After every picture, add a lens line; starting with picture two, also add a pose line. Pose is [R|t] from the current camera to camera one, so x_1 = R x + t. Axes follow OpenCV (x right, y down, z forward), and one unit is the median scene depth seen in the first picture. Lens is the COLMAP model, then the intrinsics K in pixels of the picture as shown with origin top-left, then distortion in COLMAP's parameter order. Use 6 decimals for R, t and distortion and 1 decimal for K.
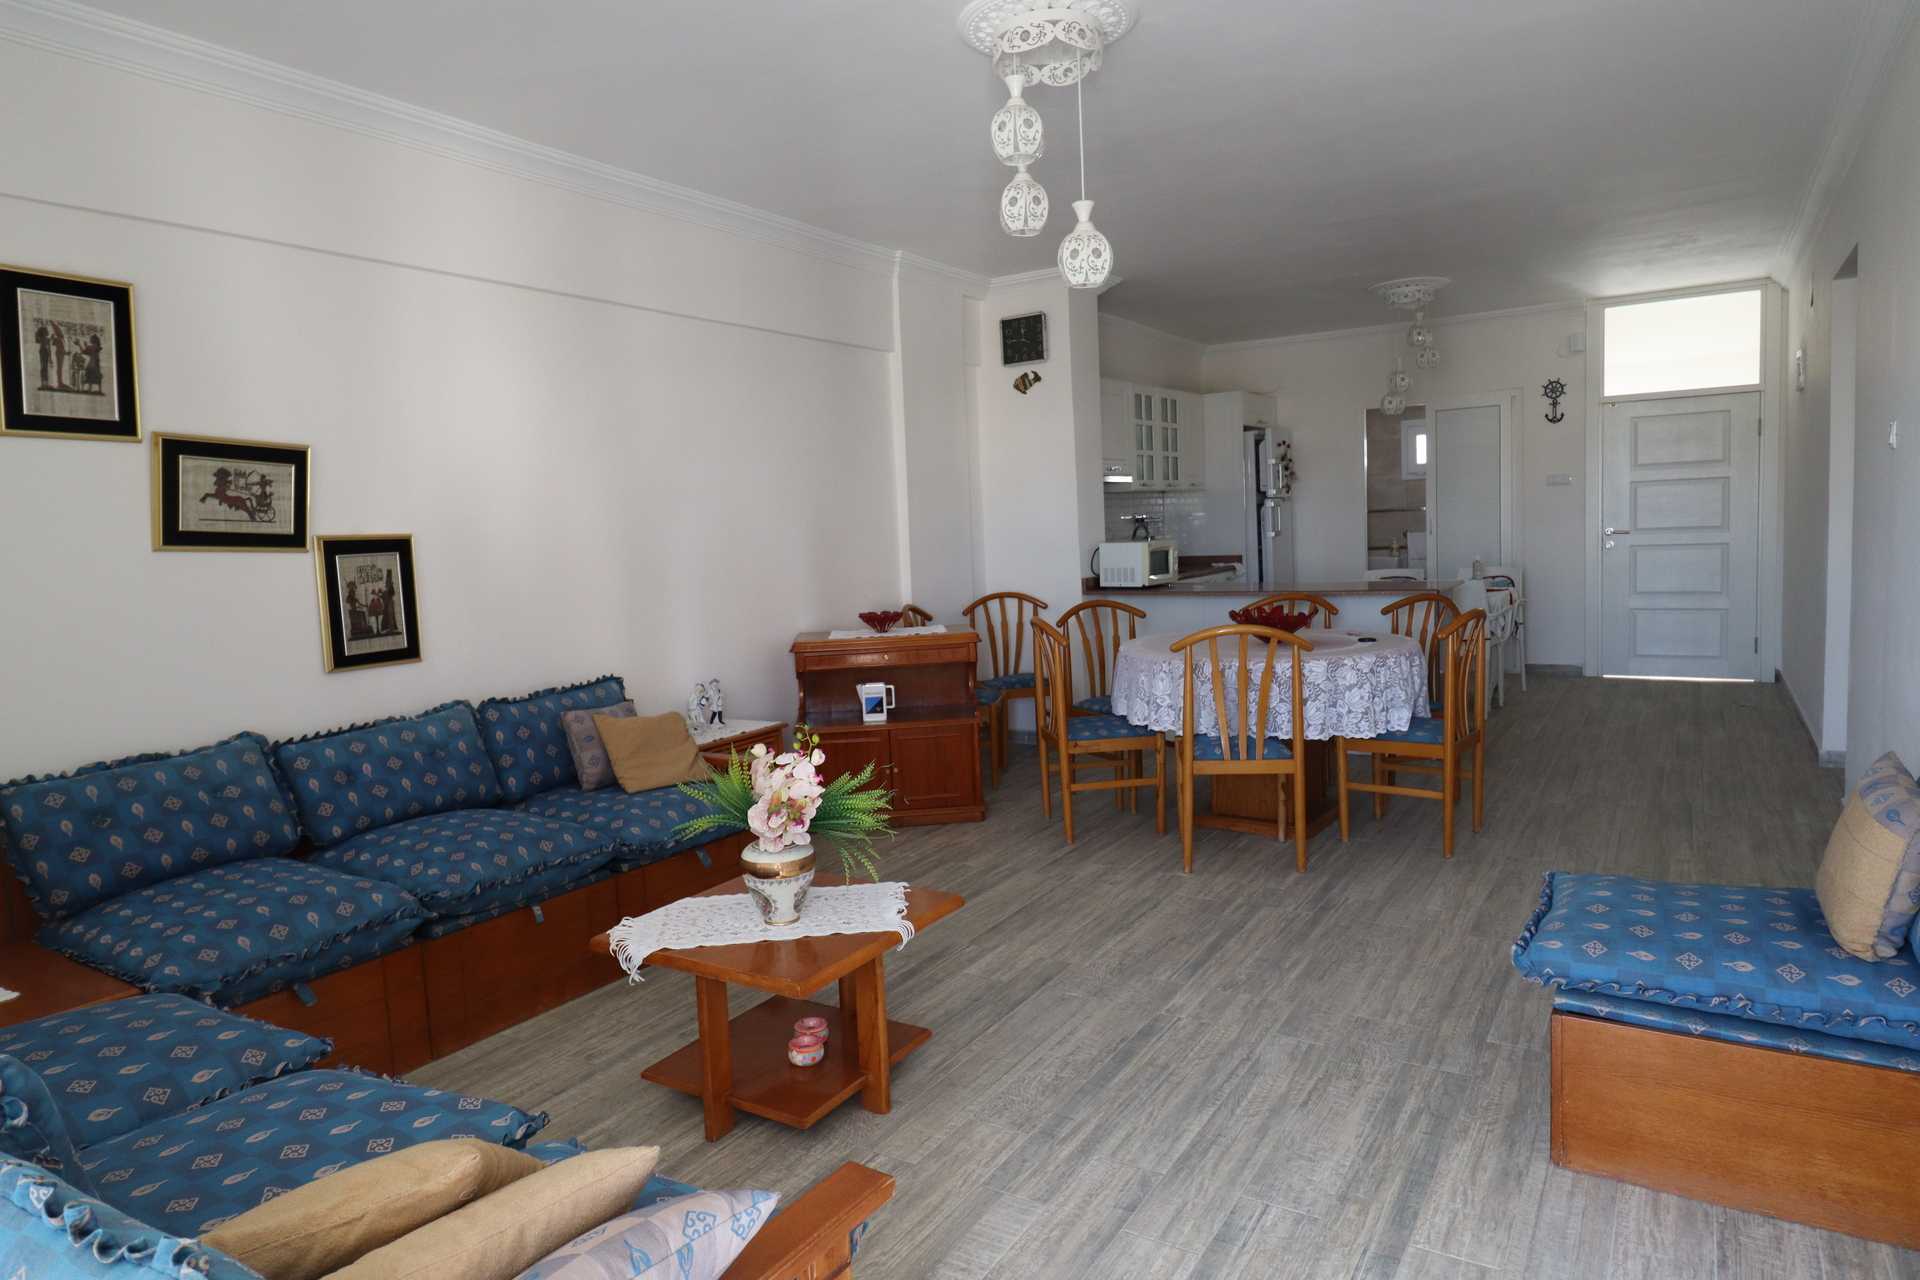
lens RADIAL K [[1148.6, 0, 963.5], [0, 1148.6, 623.4], [0, 0, 1]] dist [0.005515, -0.012684]
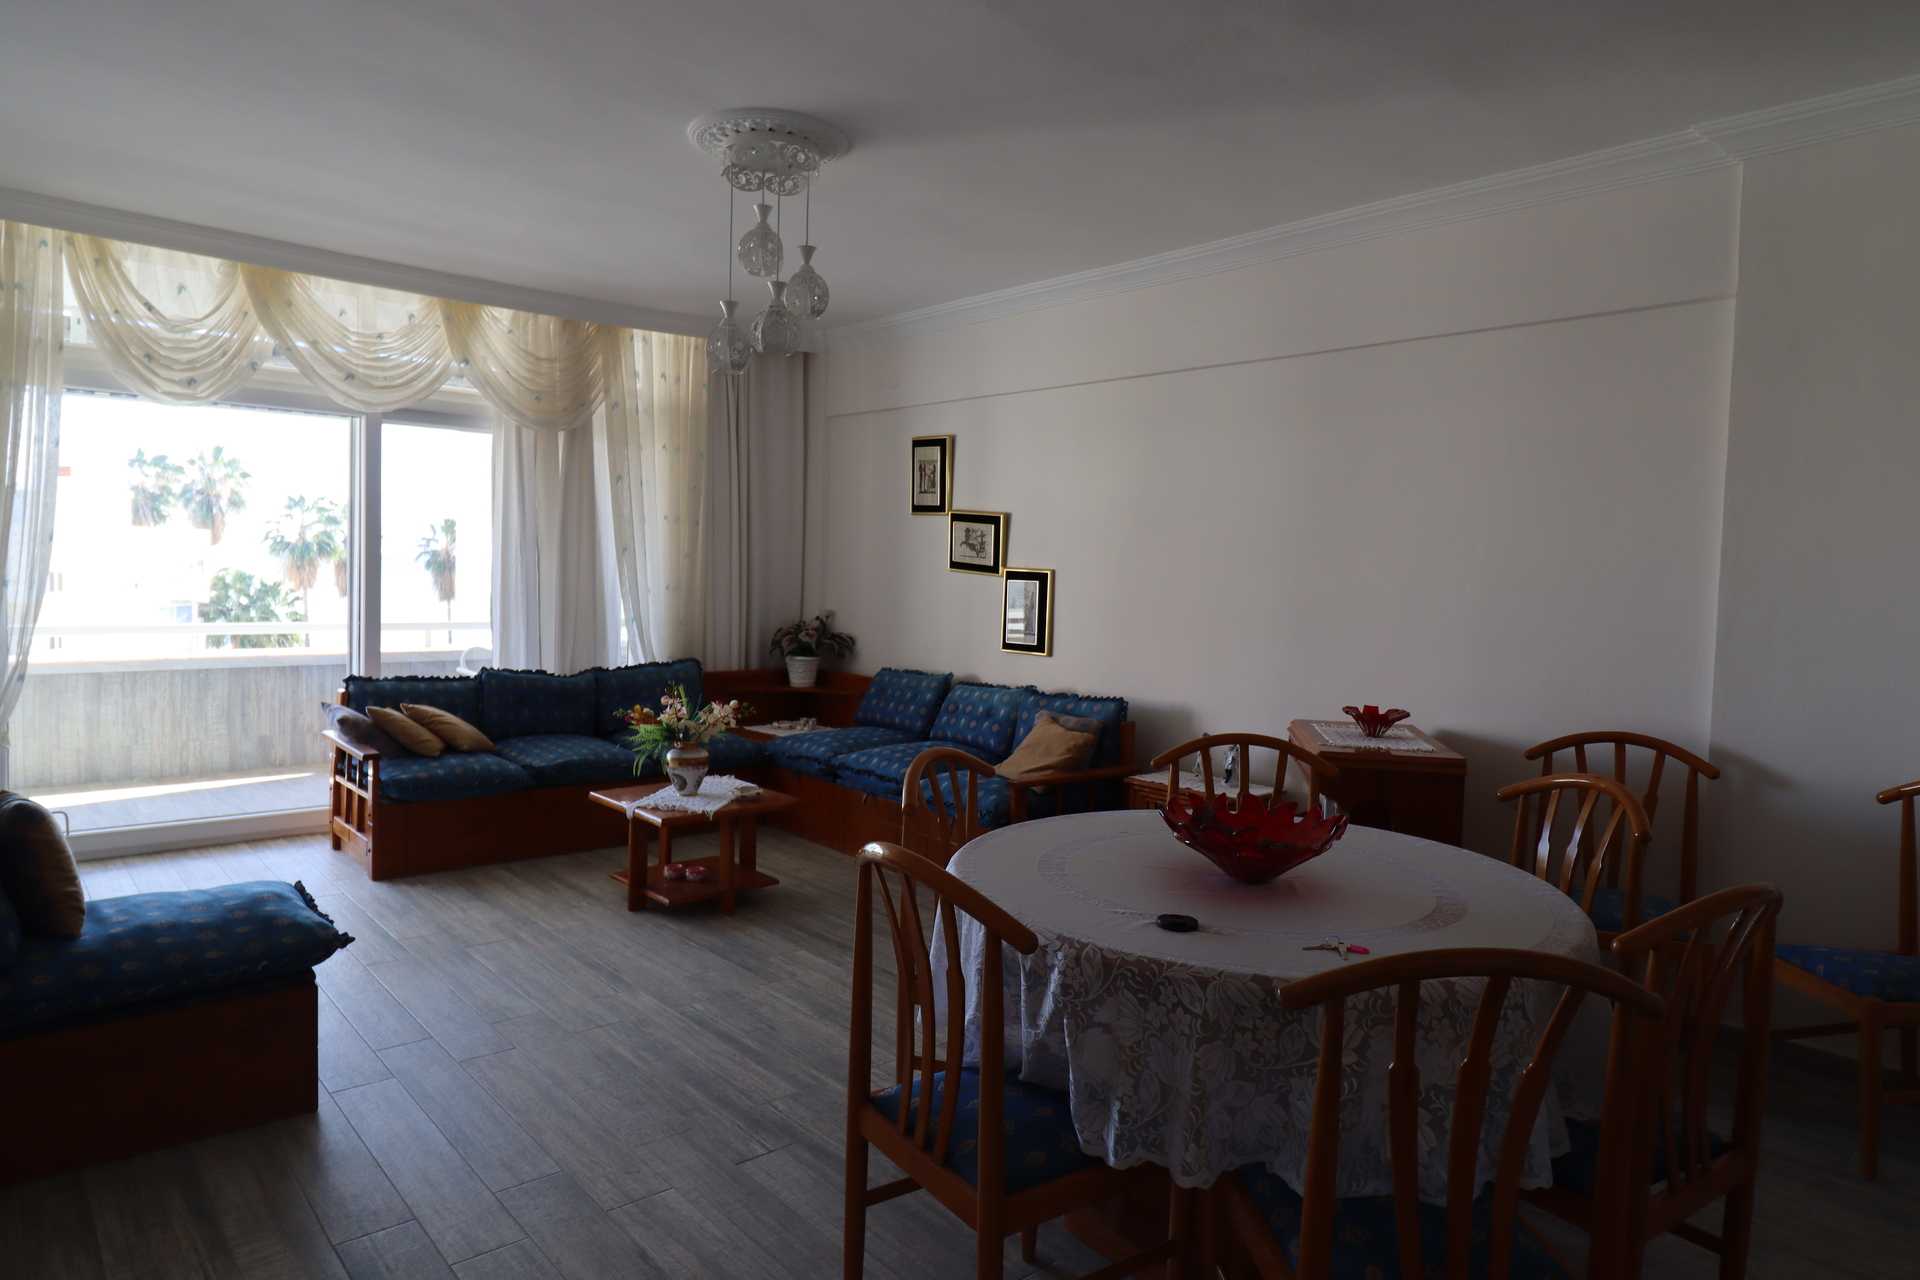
lens RADIAL K [[1148.6, 0, 951.5], [0, 1148.6, 631.3], [0, 0, 1]] dist [0.005515, -0.012684]
pose [[-0.285562, 0.091015, -0.954029, 0.841478], [-0.097776, 0.987519, 0.123477, -0.147845], [0.953360, 0.128541, -0.273098, 1.130773]]
